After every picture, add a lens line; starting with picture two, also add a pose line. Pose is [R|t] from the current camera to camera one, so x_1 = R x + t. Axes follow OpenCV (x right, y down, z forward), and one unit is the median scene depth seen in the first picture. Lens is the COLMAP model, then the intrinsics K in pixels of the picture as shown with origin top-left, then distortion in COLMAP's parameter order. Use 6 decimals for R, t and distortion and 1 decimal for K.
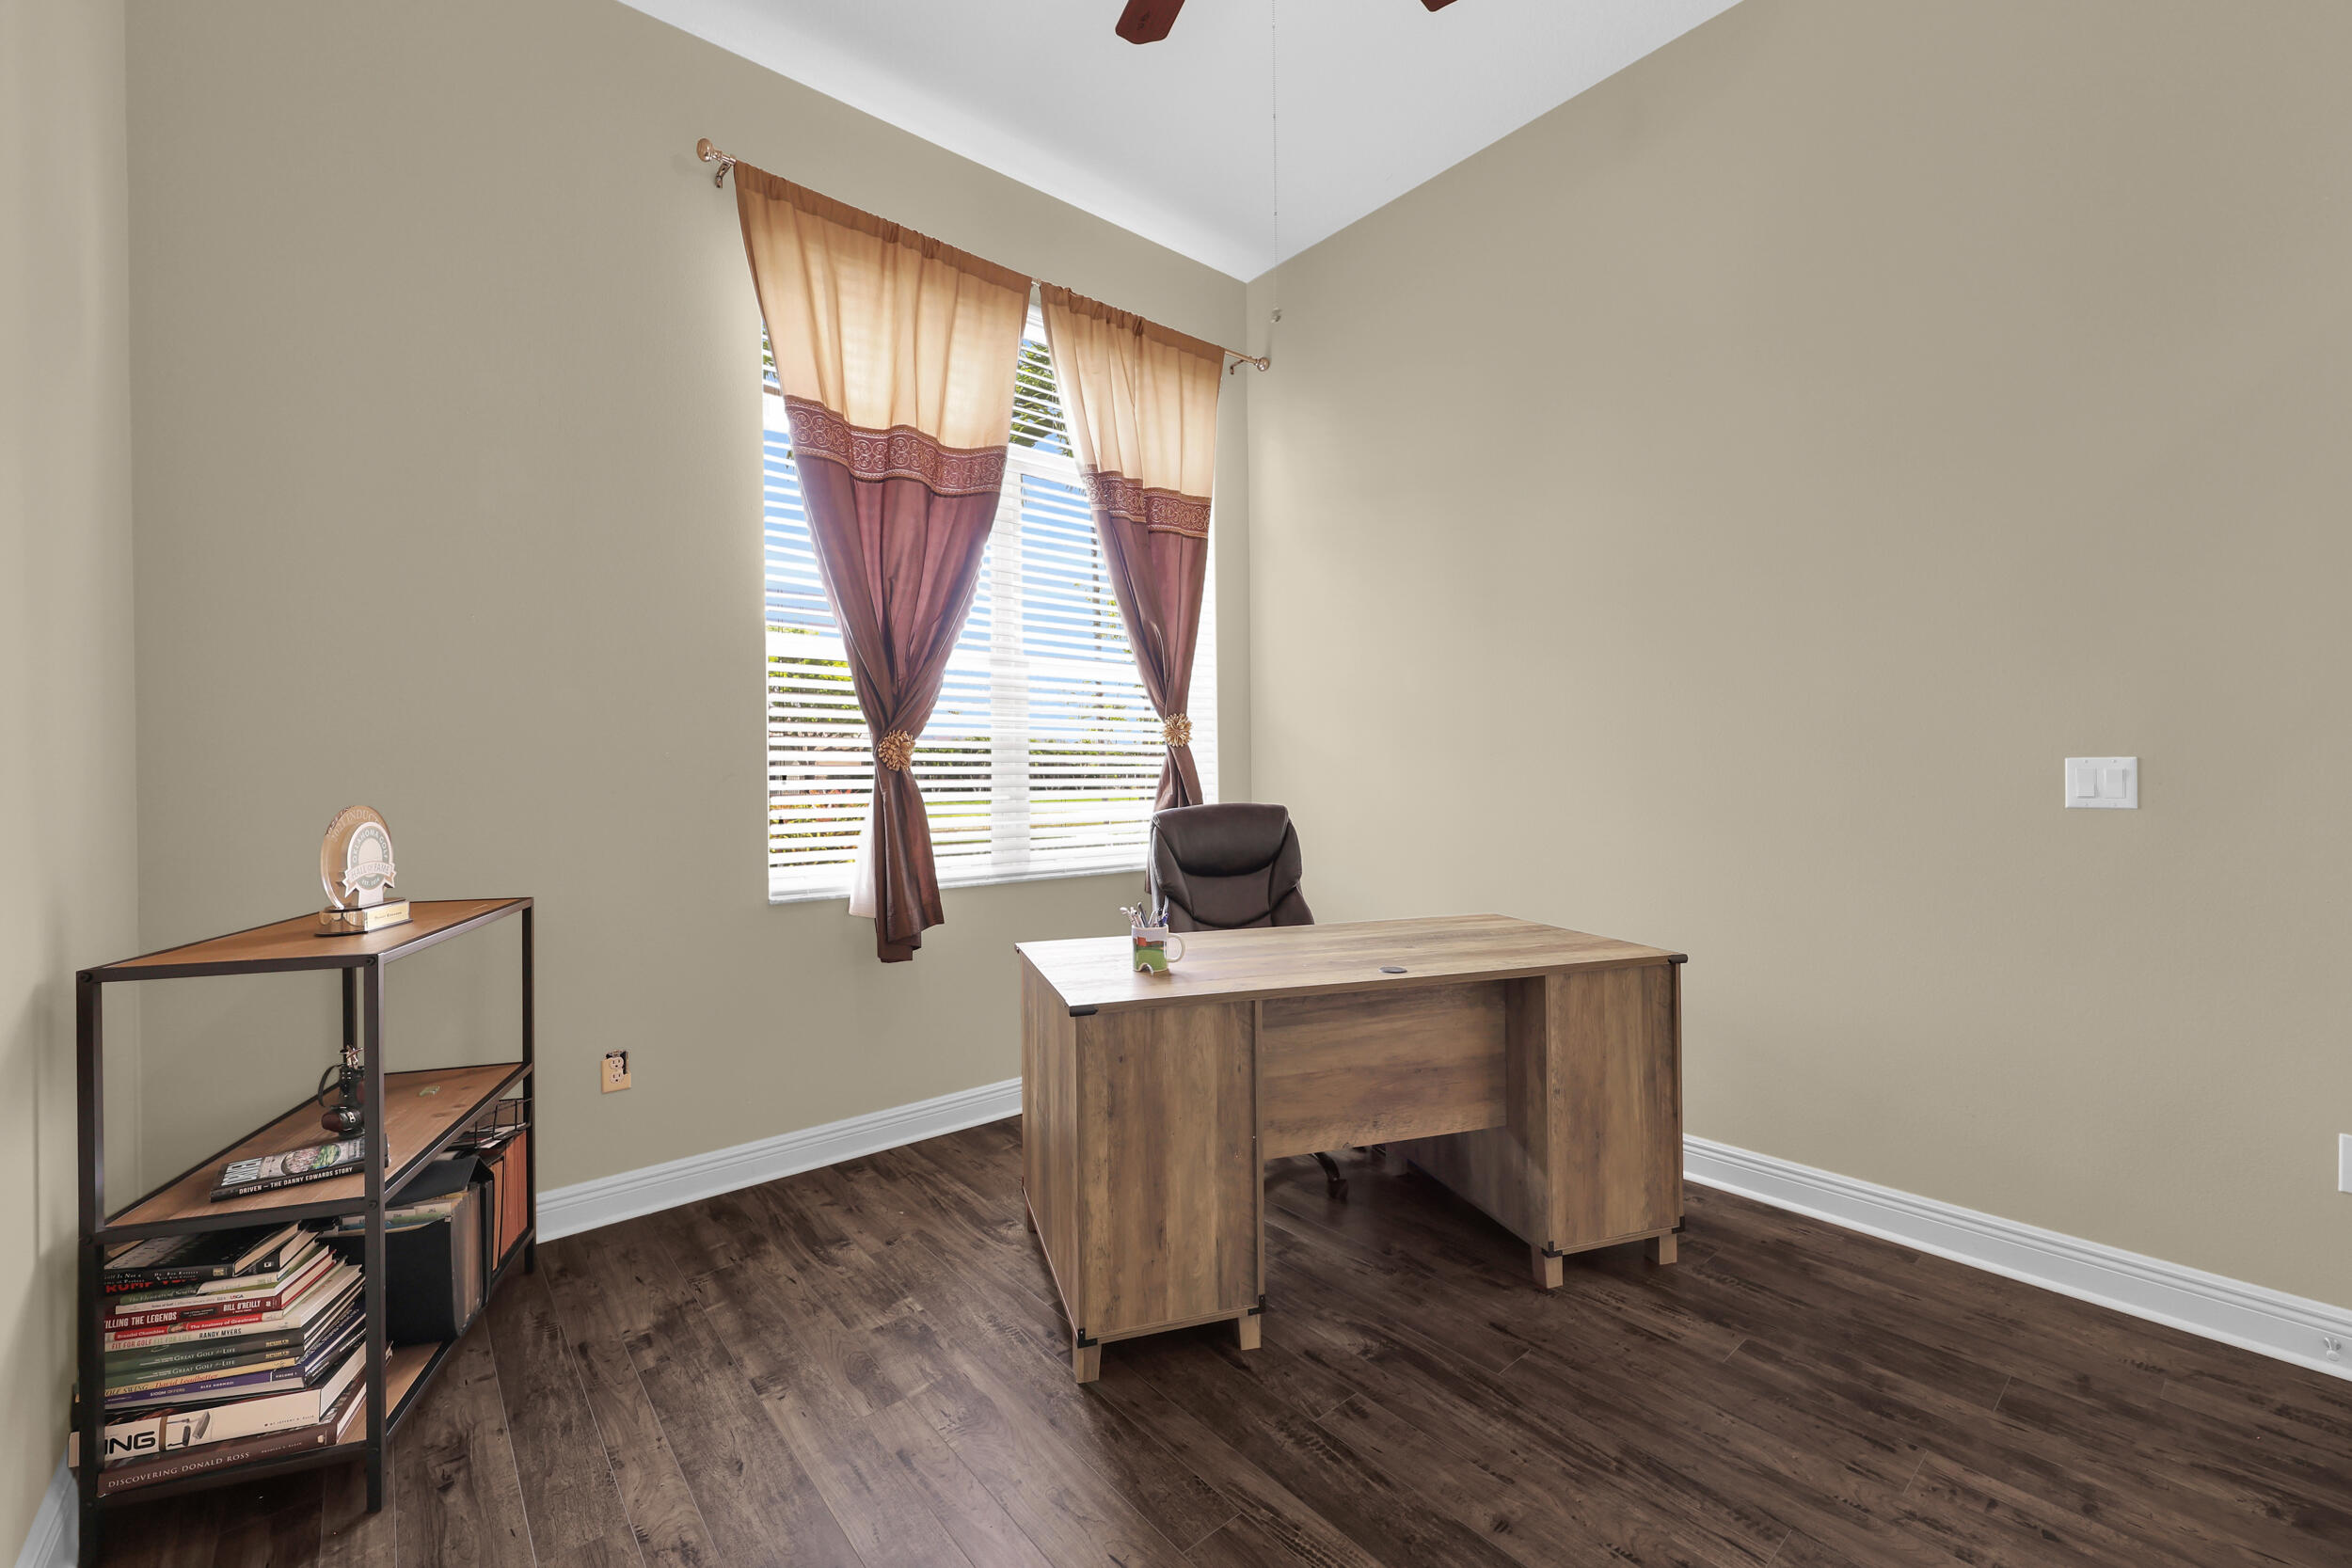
lens RADIAL K [[952.7, 0, 1177.0], [0, 952.7, 780.5], [0, 0, 1]] dist [0.001367, 0.000258]
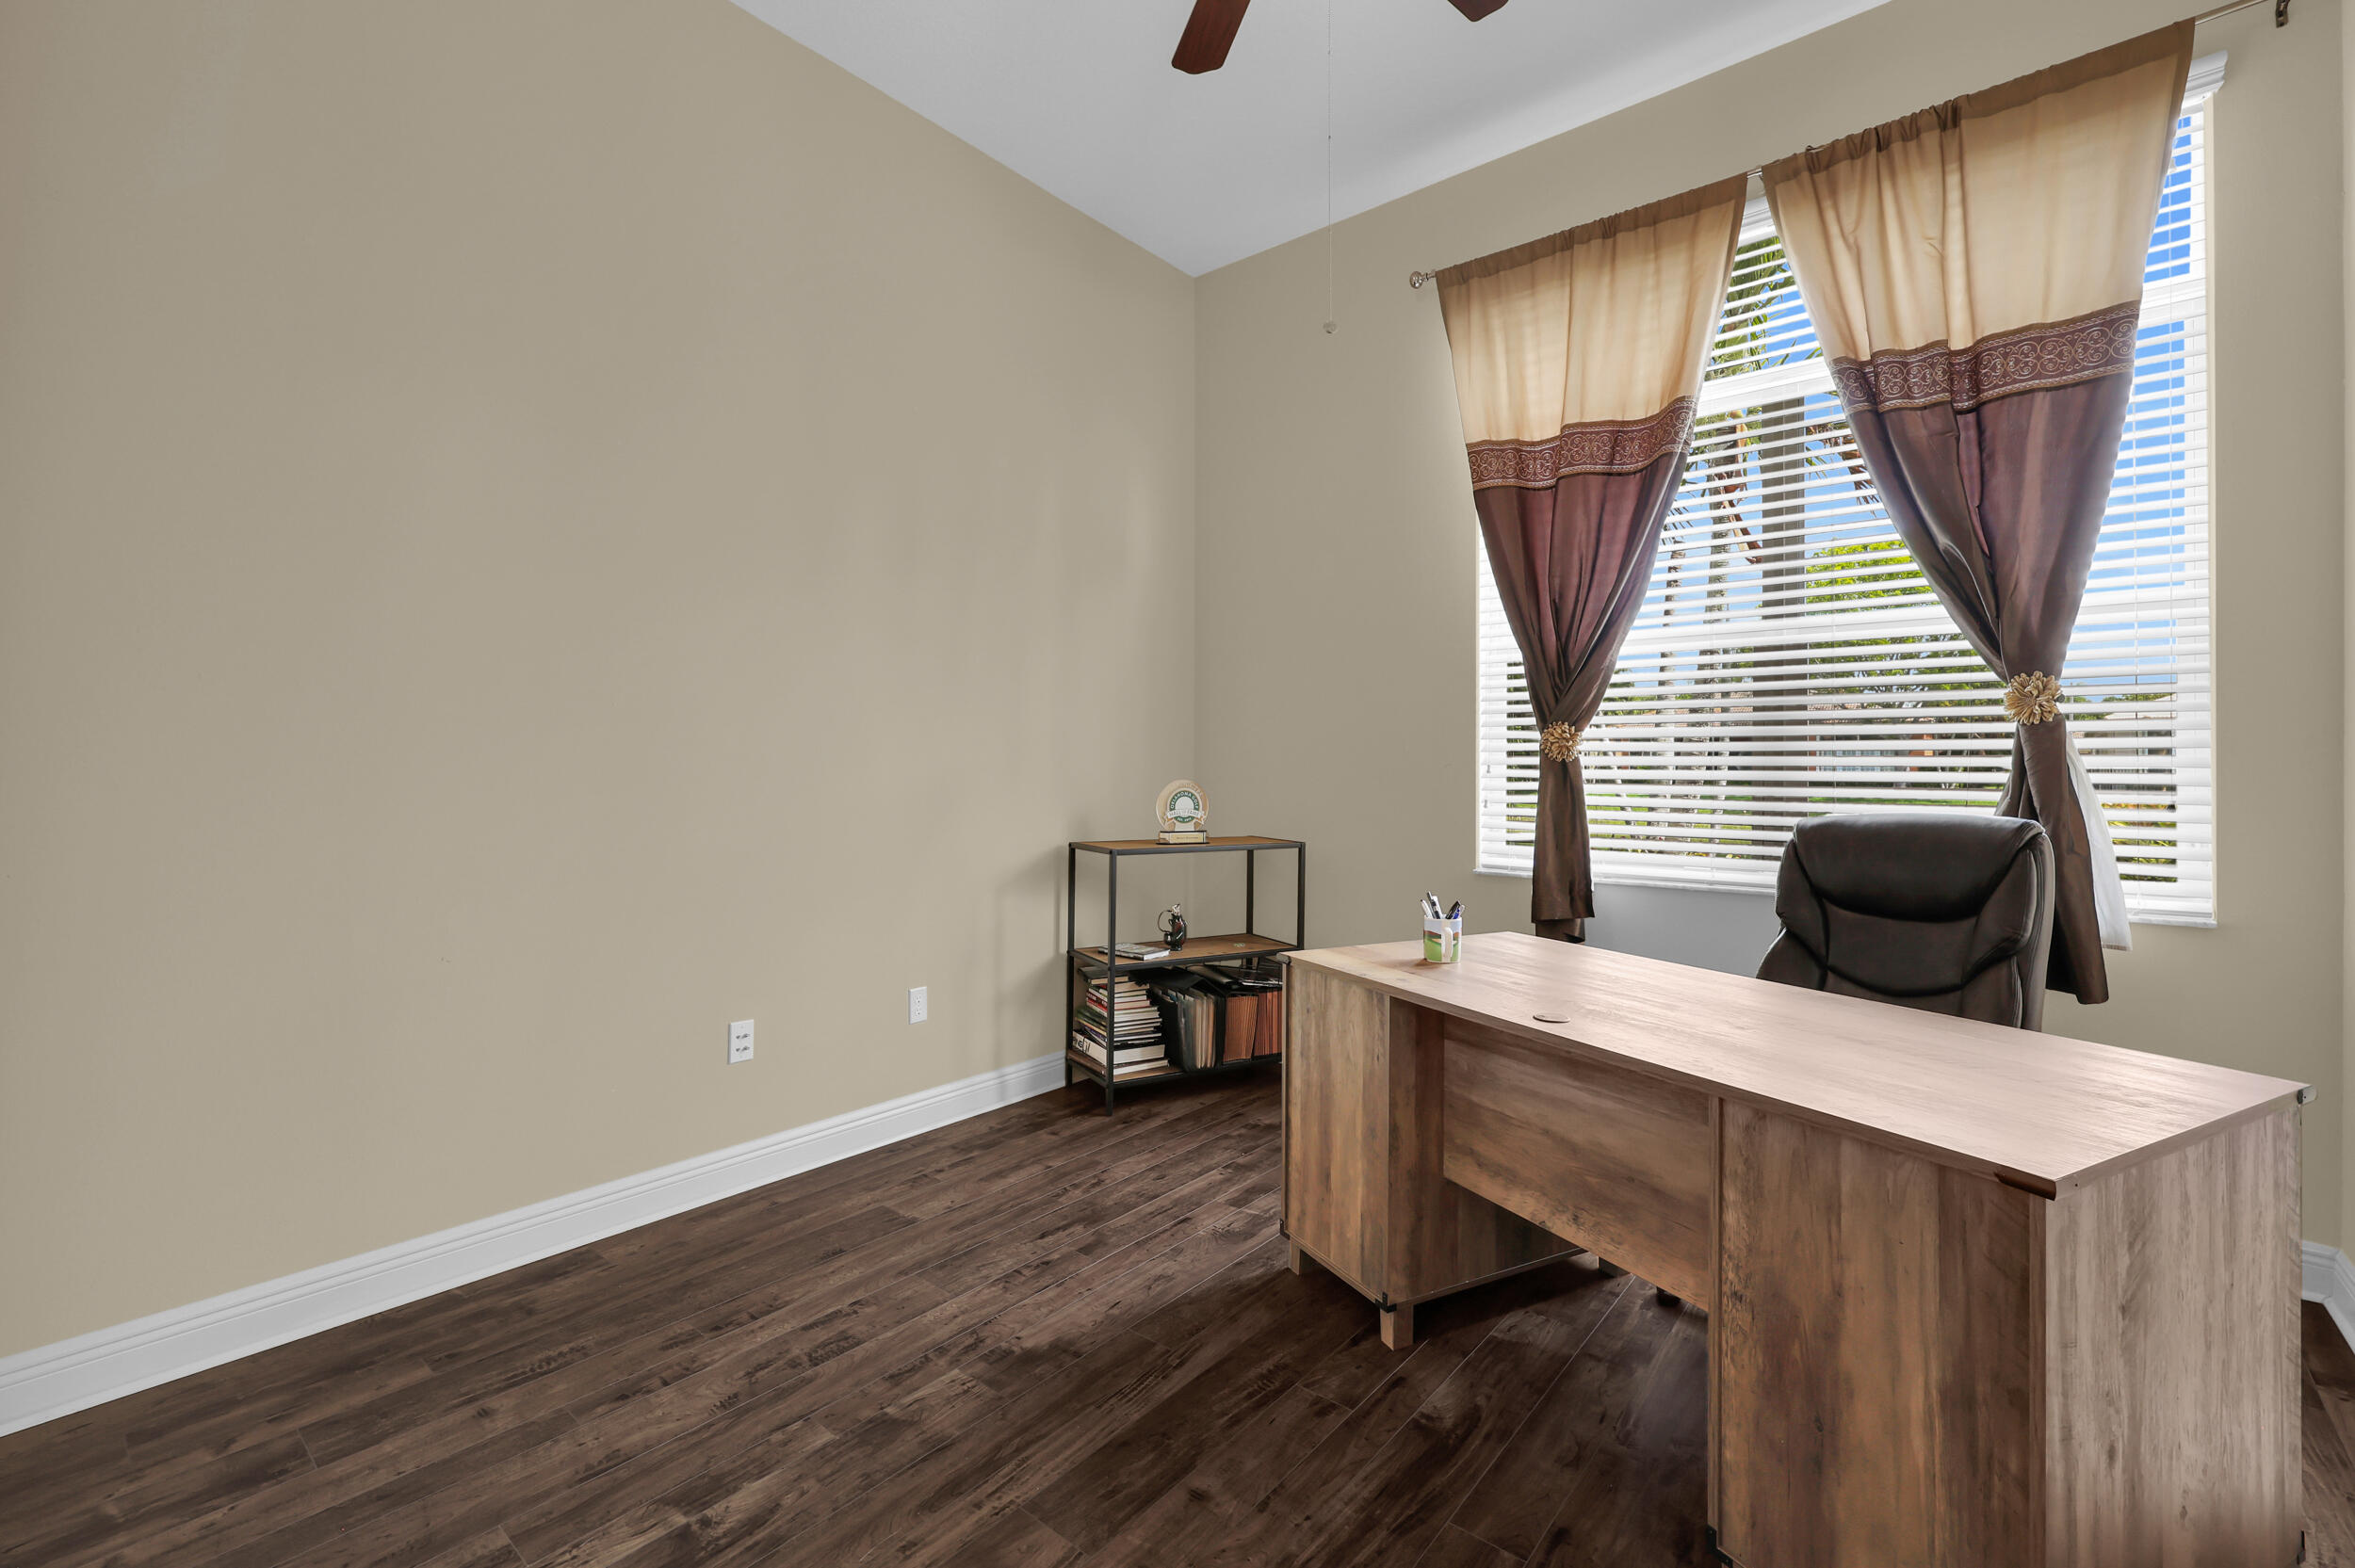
lens RADIAL K [[1020.1, 0, 1176.5], [0, 1020.1, 771.7], [0, 0, 1]] dist [0.000043, -0.000127]
pose [[0.168517, 0.011665, -0.985630, 0.946774], [-0.009976, 0.999899, 0.010128, -0.007938], [0.985648, 0.008126, 0.168616, 0.525812]]
